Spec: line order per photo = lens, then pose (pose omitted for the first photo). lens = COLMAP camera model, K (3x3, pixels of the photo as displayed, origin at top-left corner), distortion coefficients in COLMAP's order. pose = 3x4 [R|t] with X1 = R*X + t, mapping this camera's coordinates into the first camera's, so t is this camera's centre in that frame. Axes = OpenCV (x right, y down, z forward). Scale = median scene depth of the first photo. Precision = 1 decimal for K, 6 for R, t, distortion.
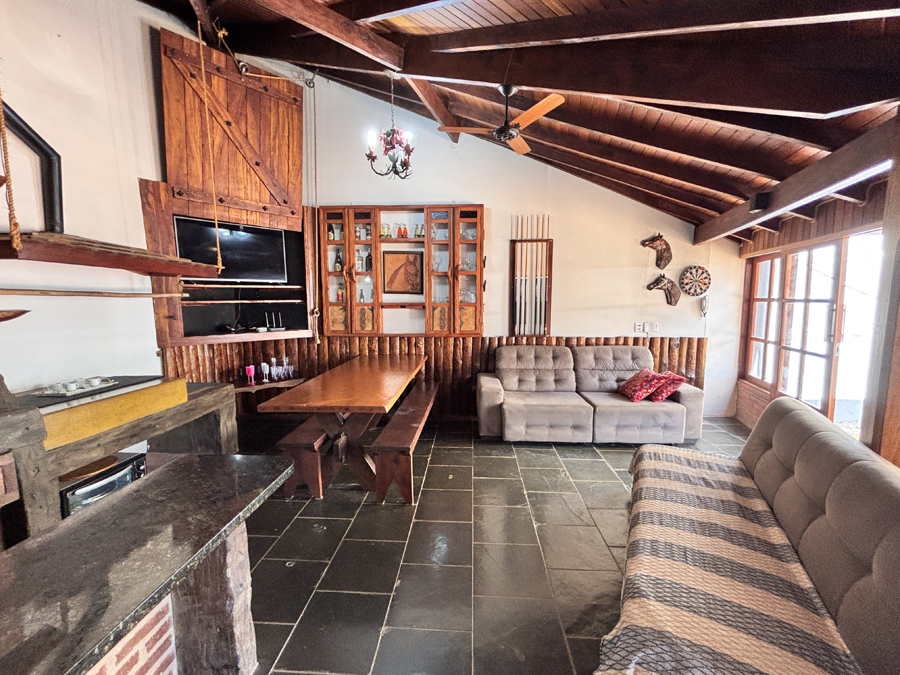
lens RADIAL K [[359.6, 0, 452.5], [0, 359.6, 336.8], [0, 0, 1]] dist [0.000112, -0.002886]
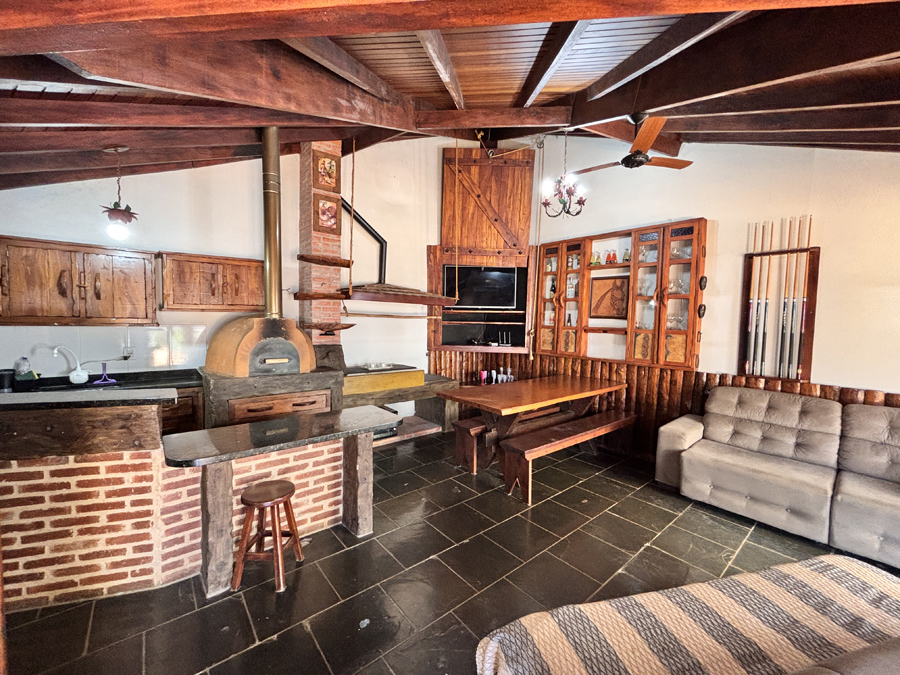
lens RADIAL K [[359.6, 0, 451.5], [0, 359.6, 338.8], [0, 0, 1]] dist [0.000112, -0.002886]
pose [[0.682952, 0.059396, -0.728044, 0.314024], [-0.097823, 0.995148, -0.010576, -0.011531], [0.723883, 0.078442, 0.685448, 0.001002]]
